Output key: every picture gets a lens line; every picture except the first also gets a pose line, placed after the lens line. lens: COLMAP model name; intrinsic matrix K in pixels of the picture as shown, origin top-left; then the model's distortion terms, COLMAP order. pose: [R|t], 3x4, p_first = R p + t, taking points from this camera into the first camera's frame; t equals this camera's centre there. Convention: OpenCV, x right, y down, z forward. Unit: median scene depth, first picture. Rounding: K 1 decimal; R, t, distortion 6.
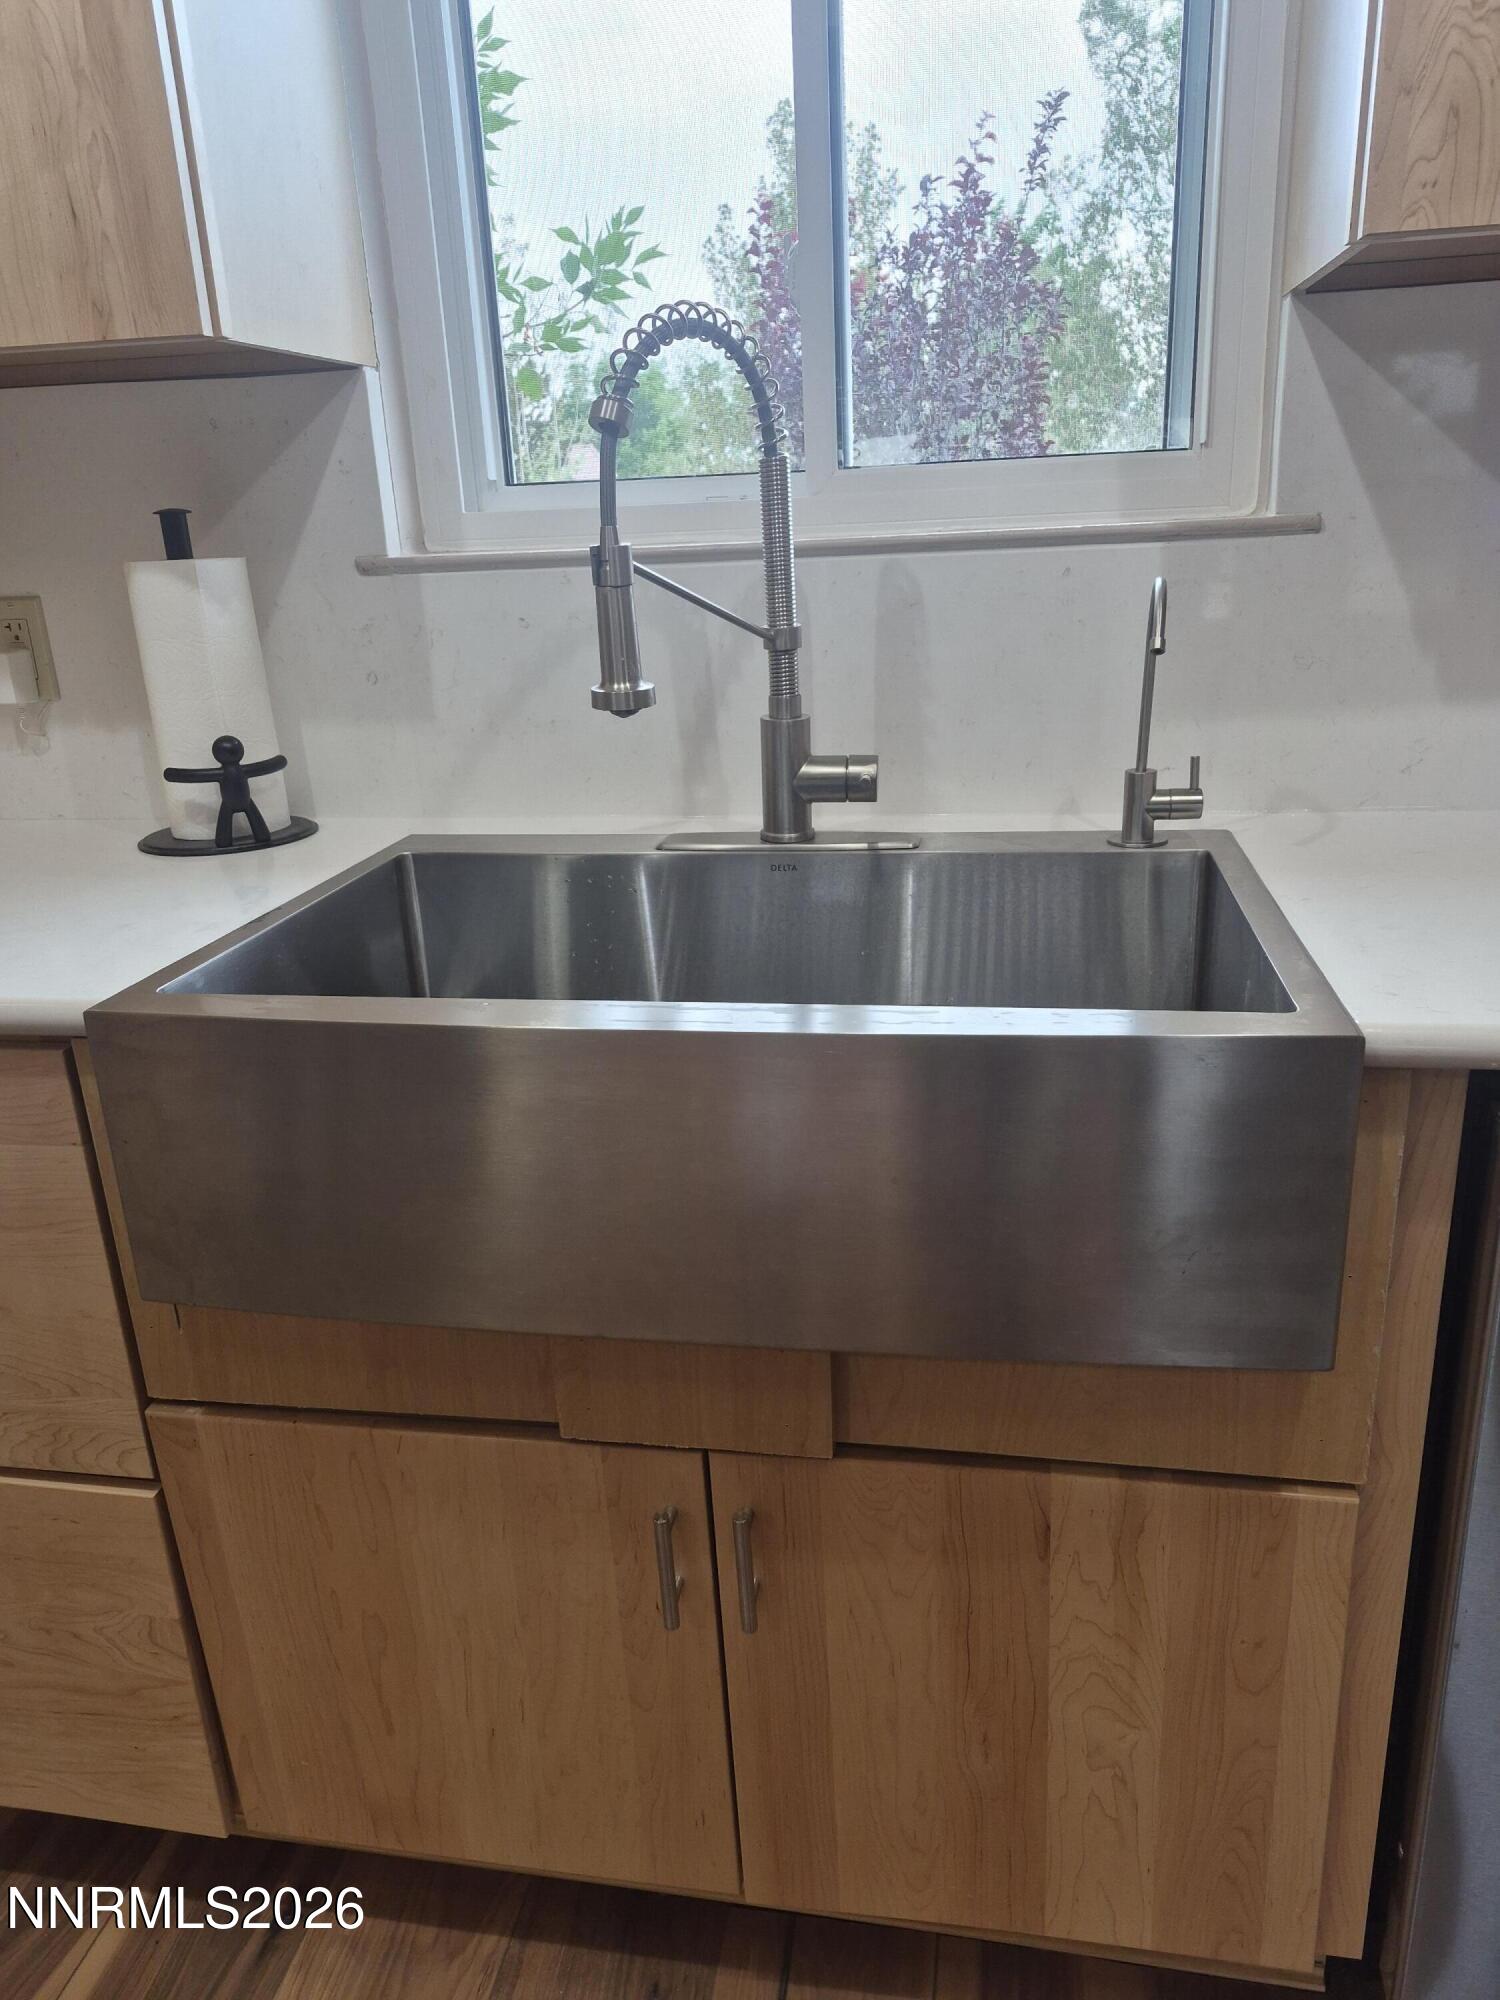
lens RADIAL K [[1381.9, 0, 750.1], [0, 1381.9, 978.8], [0, 0, 1]] dist [0.077858, -0.088618]
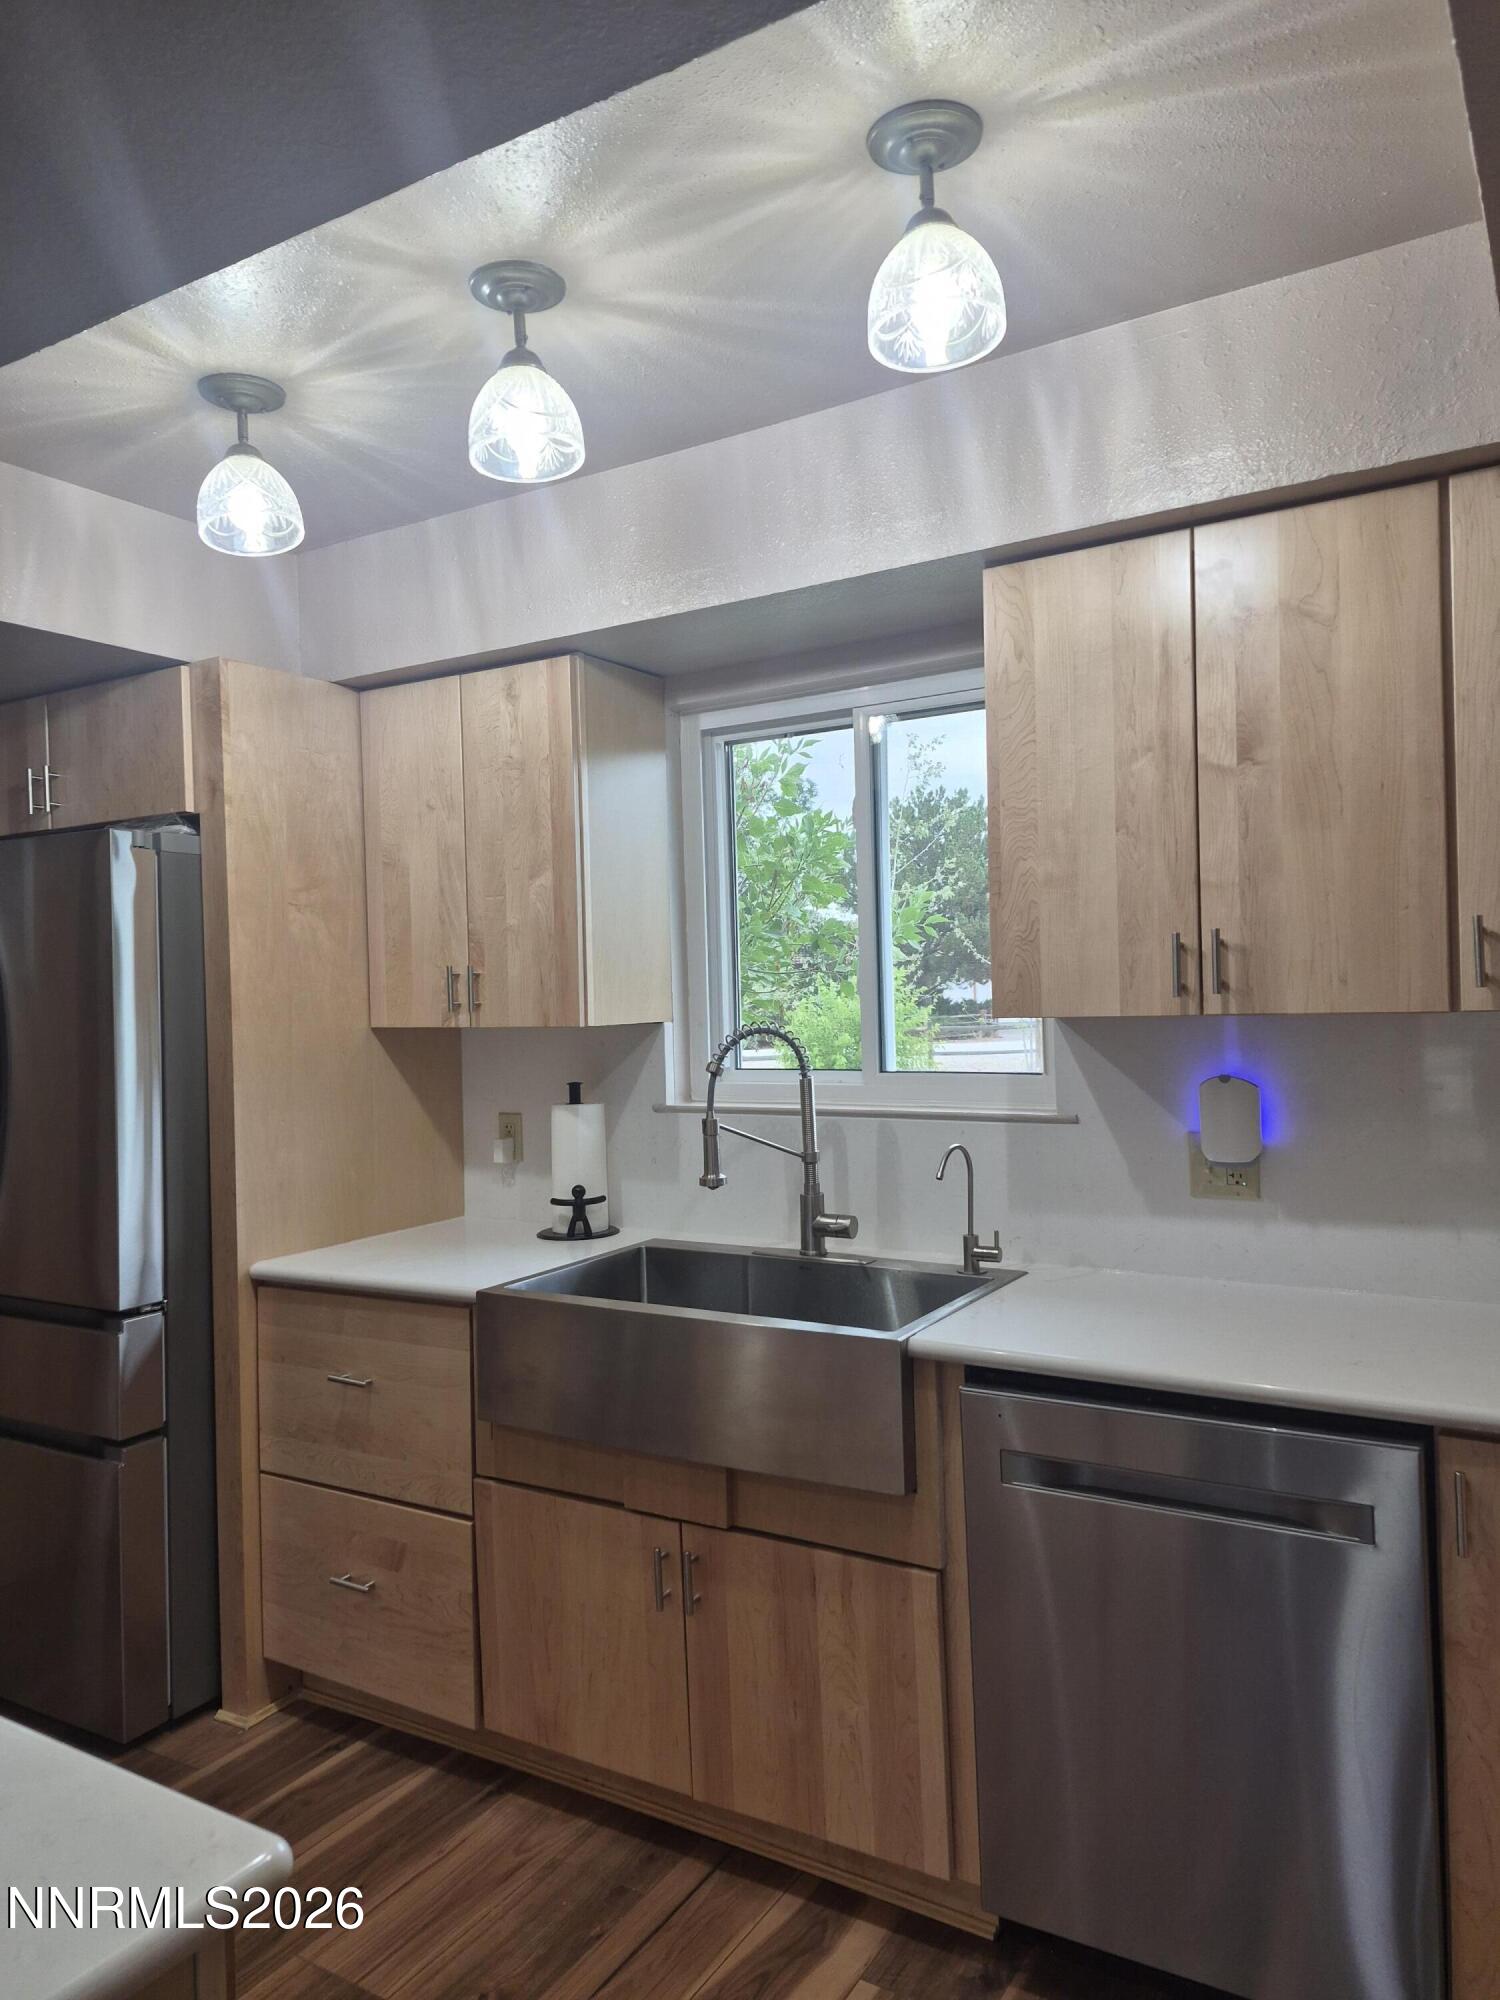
lens RADIAL K [[1400.4, 0, 750.0], [0, 1400.4, 1000.0], [0, 0, 1]] dist [0.285138, -0.456644]
pose [[0.932319, 0.021715, -0.360985, 0.713653], [-0.127803, 0.953568, -0.272715, 0.125569], [0.338302, 0.300393, 0.891805, -1.030588]]
